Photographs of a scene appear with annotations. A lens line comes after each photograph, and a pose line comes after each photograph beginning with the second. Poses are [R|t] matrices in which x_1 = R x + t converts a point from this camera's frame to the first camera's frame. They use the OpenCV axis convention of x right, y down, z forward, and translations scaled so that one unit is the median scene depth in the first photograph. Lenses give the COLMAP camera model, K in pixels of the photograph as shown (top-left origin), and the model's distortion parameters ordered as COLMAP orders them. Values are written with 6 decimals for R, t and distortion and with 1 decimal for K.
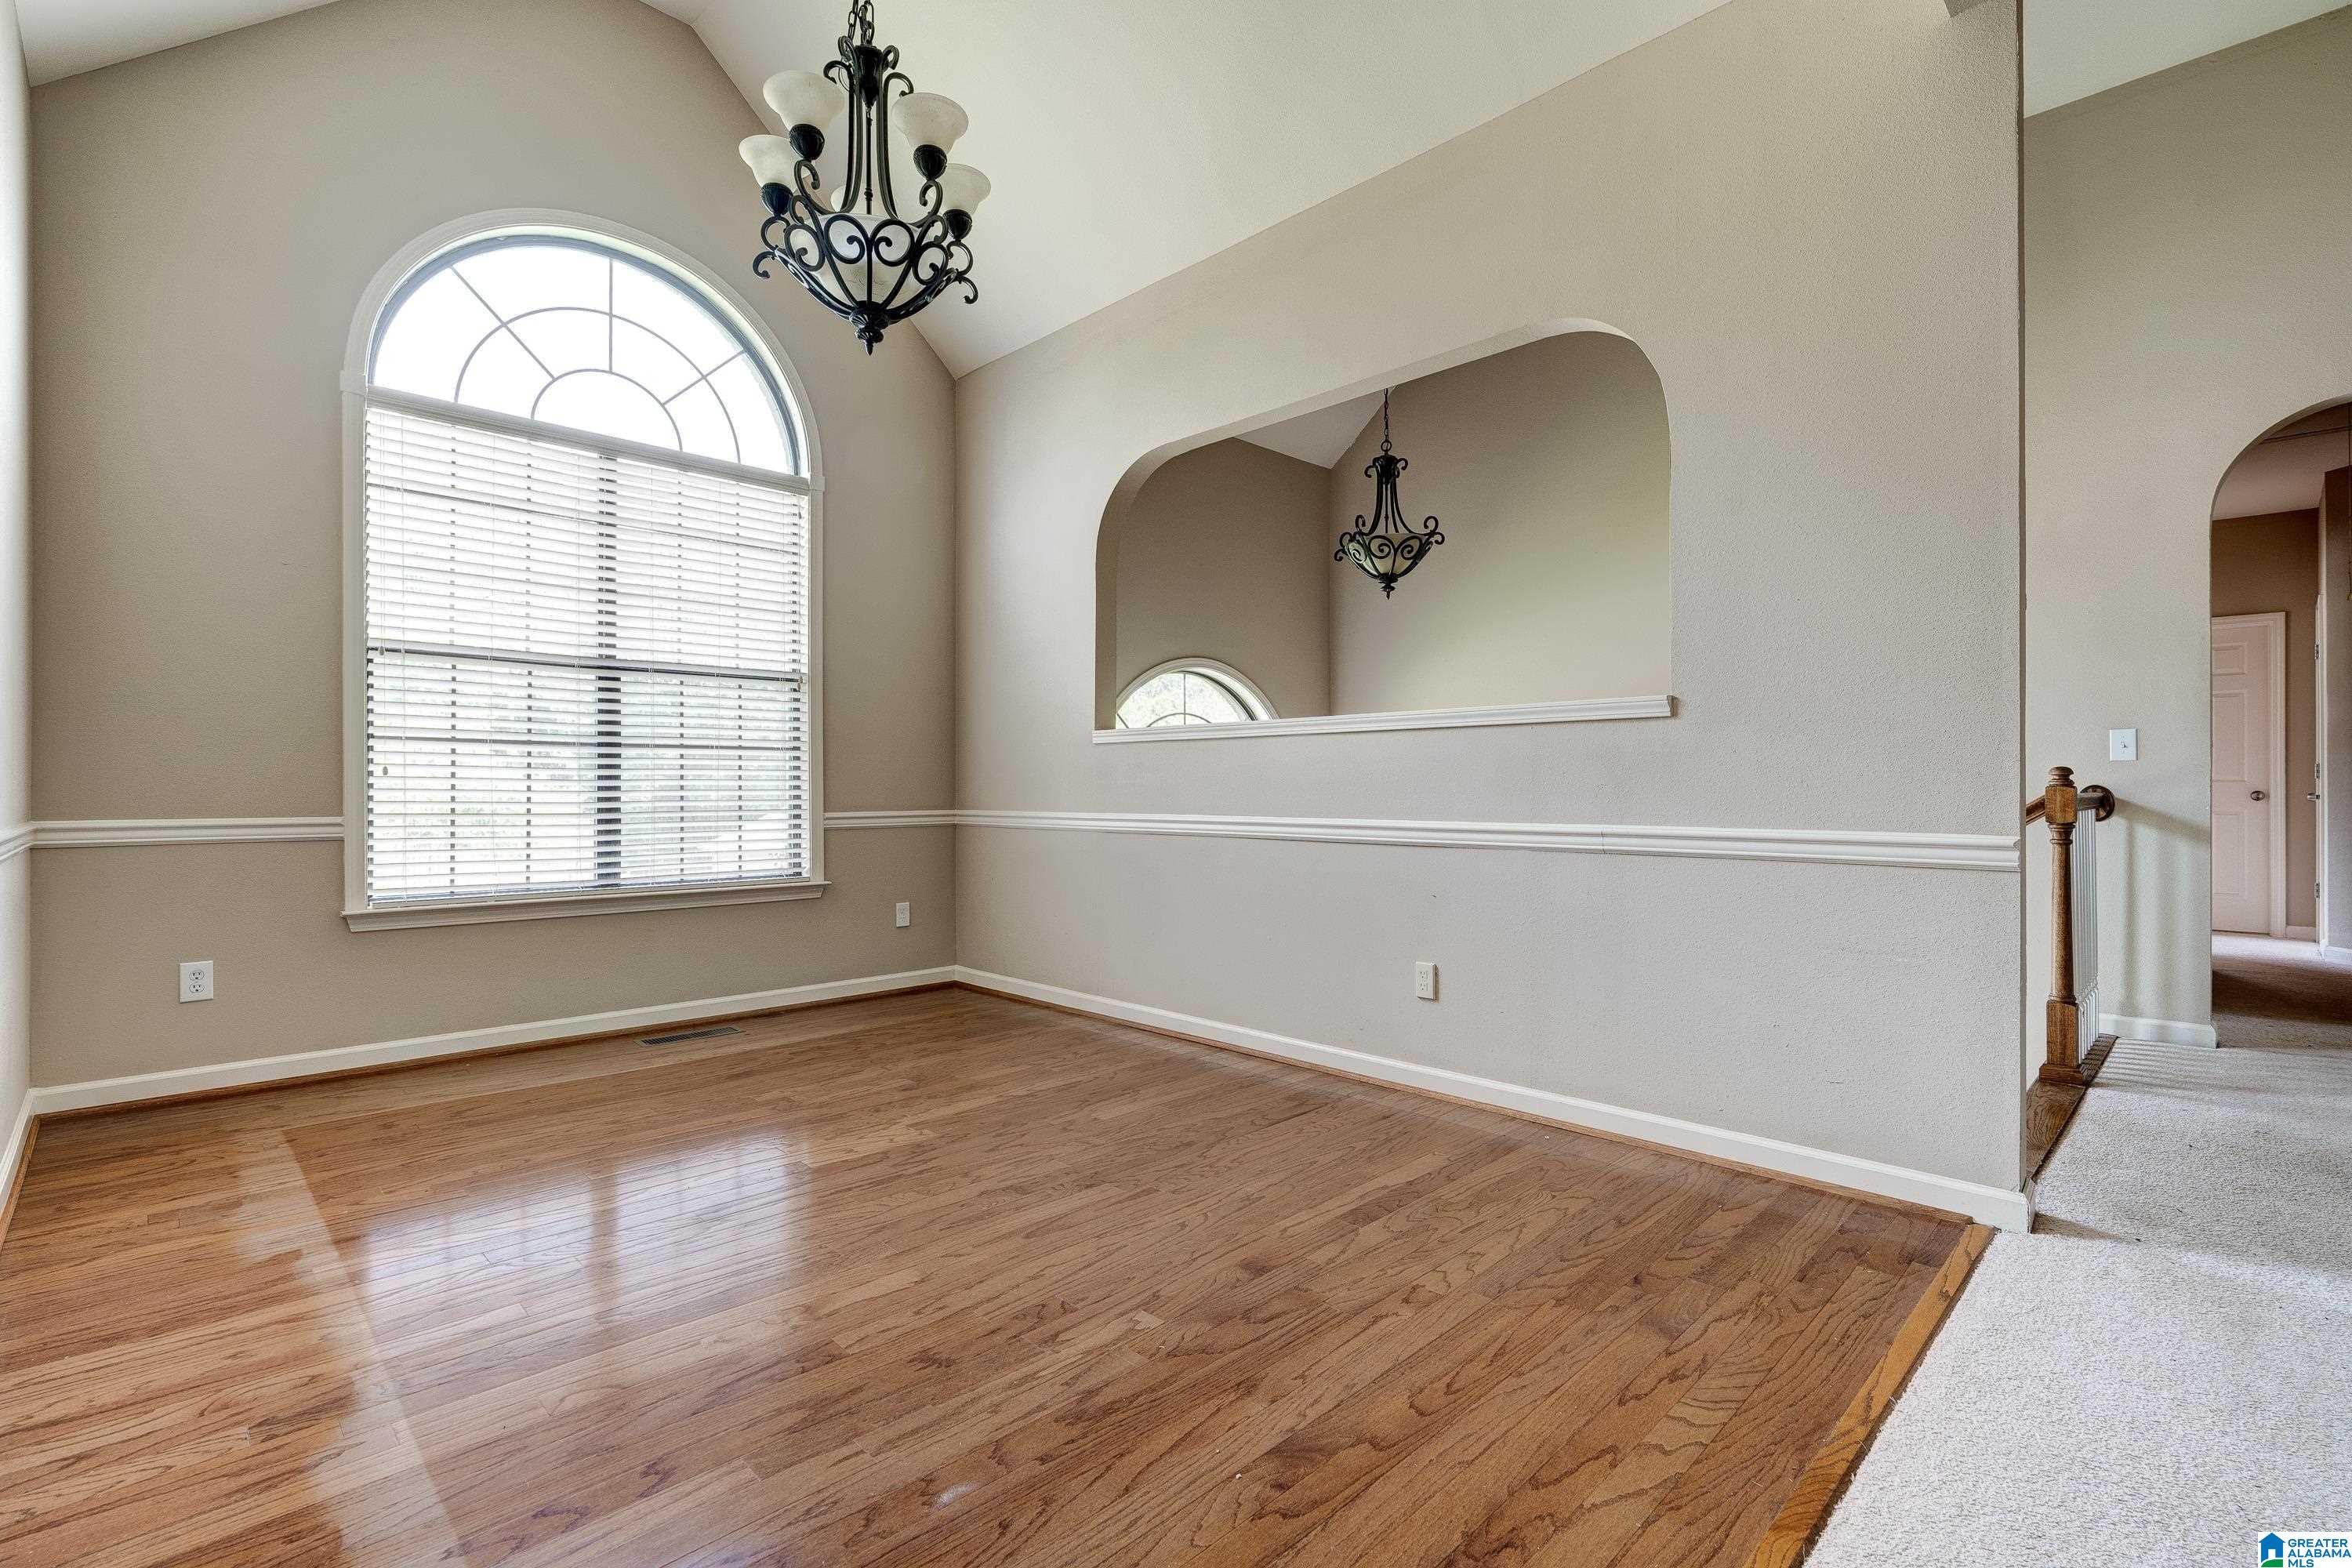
lens RADIAL K [[1074.0, 0, 1176.0], [0, 1074.0, 784.0], [0, 0, 1]] dist [-0.001036, -0.000618]
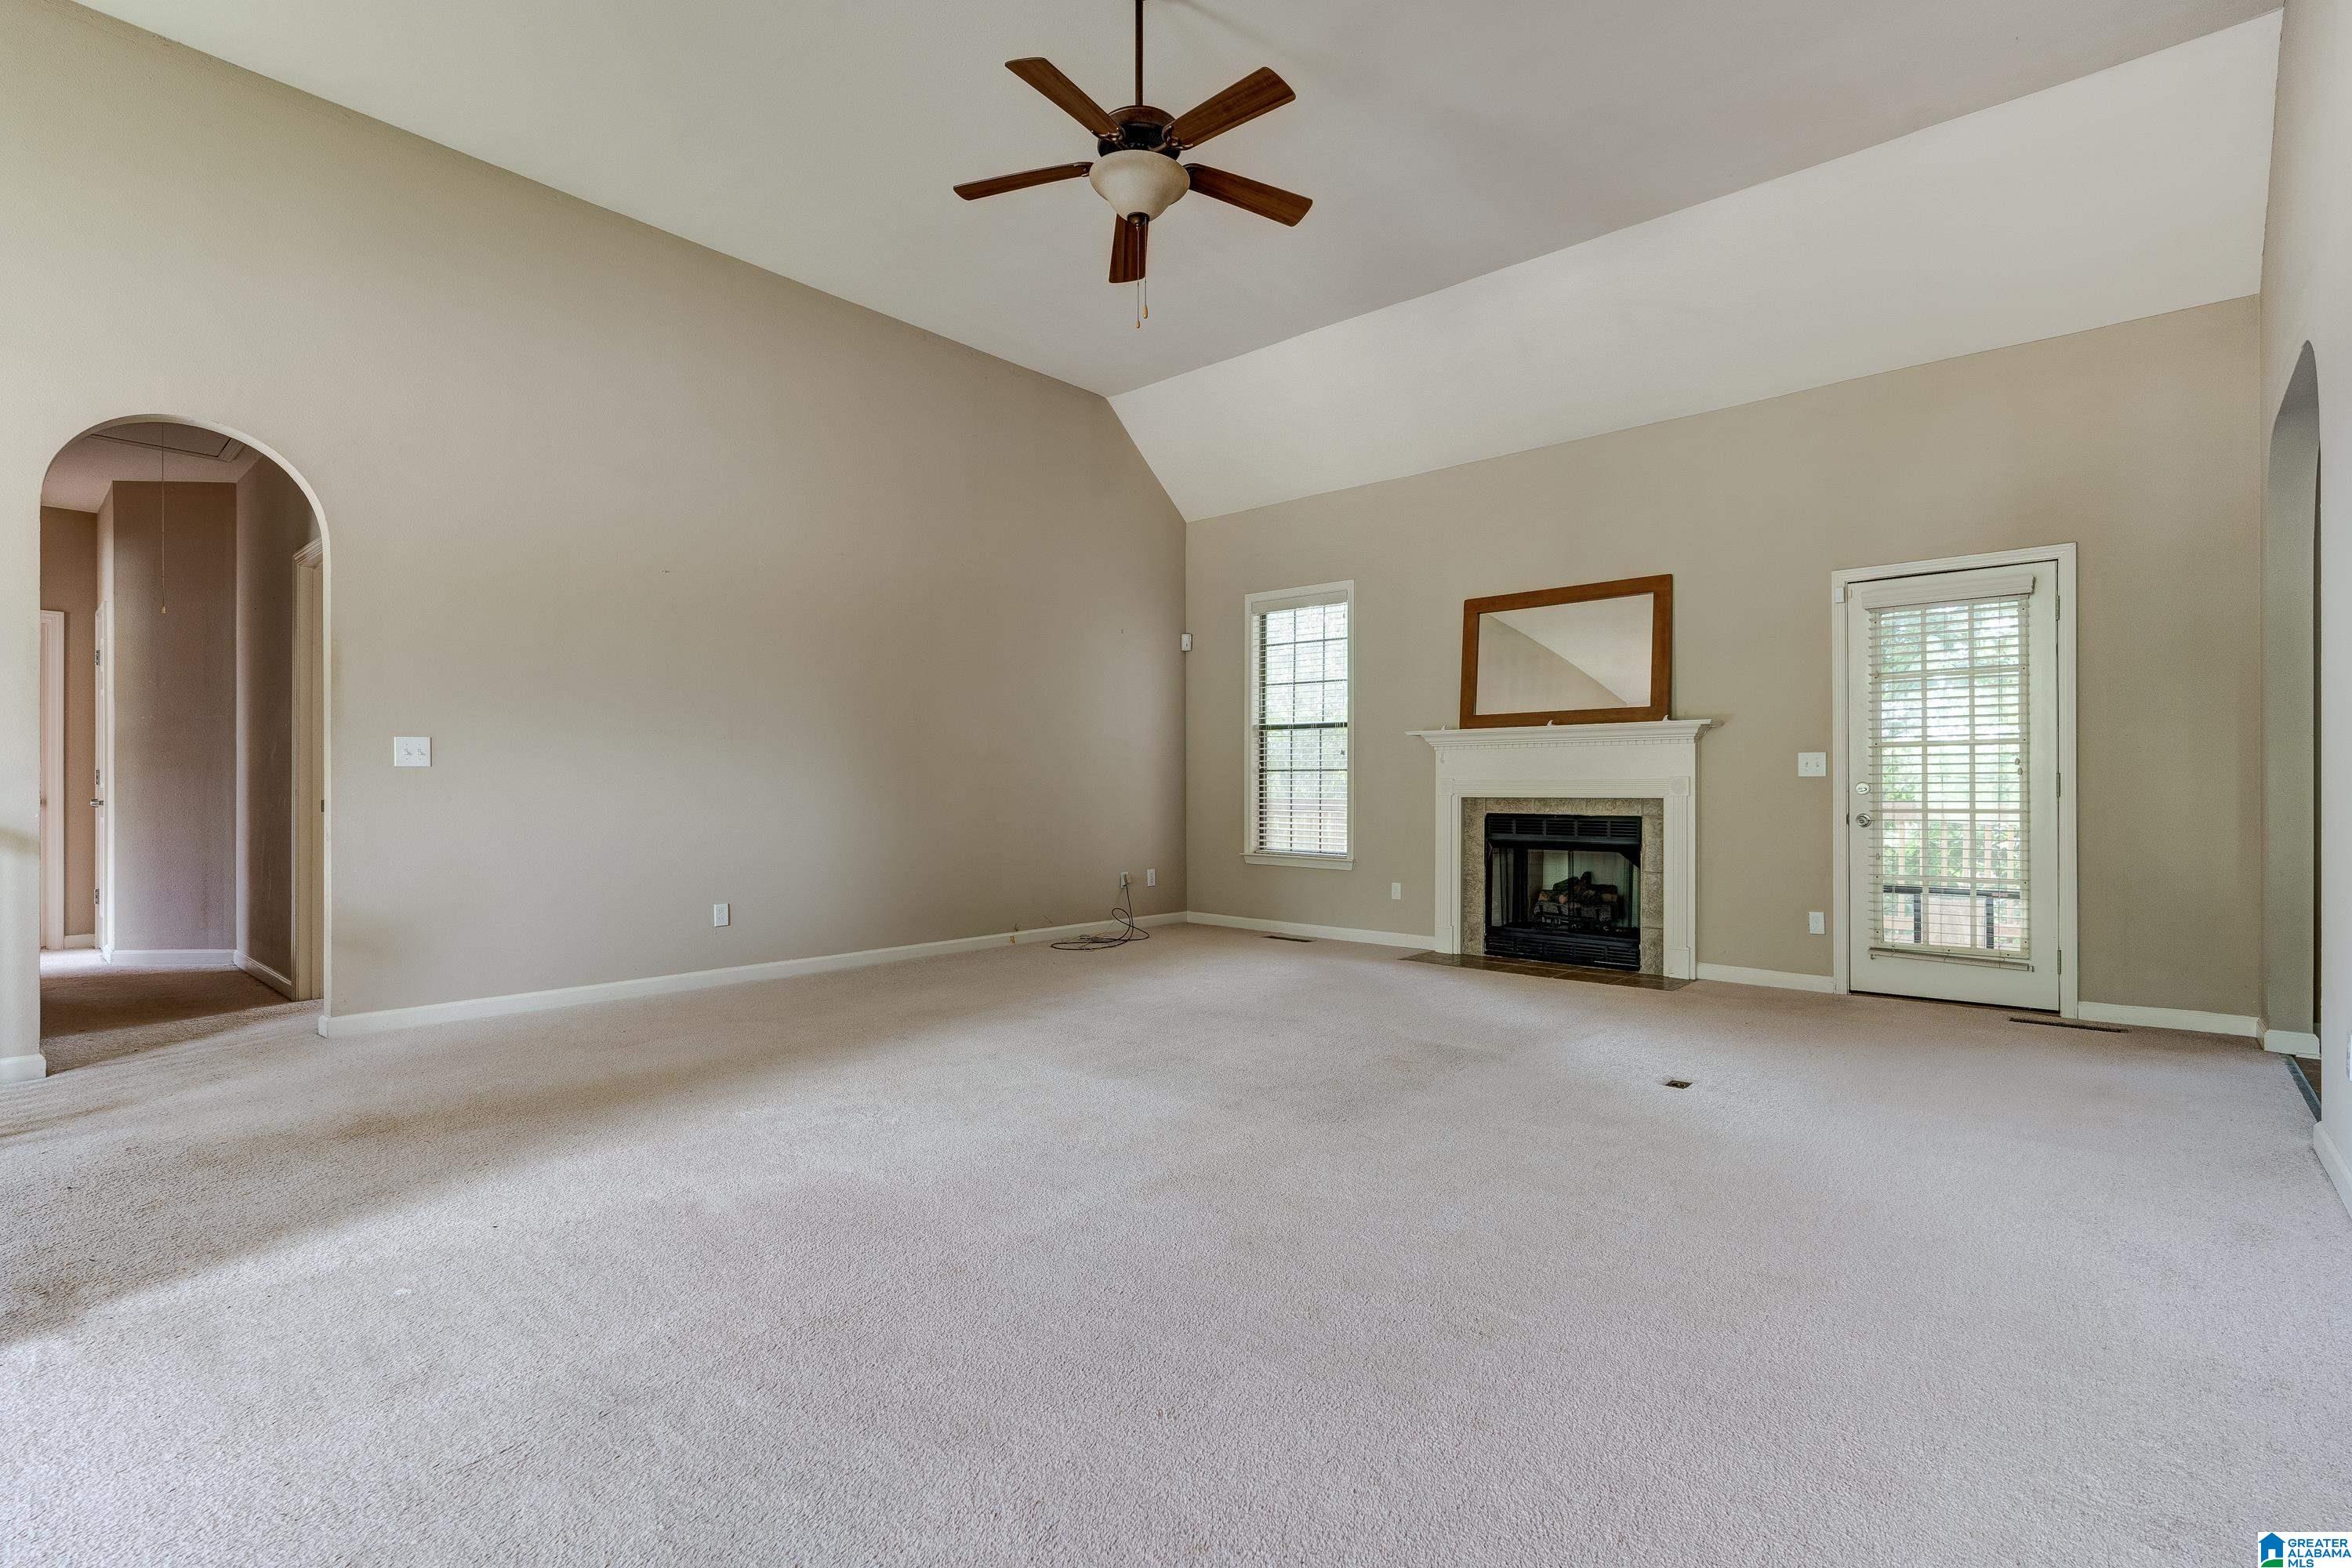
lens RADIAL K [[1074.0, 0, 1176.0], [0, 1074.0, 784.0], [0, 0, 1]] dist [-0.001036, -0.000618]
pose [[-0.088658, 0.006830, 0.996039, -0.032874], [-0.001290, 0.999975, -0.006972, -0.000573], [-0.996061, -0.001903, -0.088647, 0.103039]]
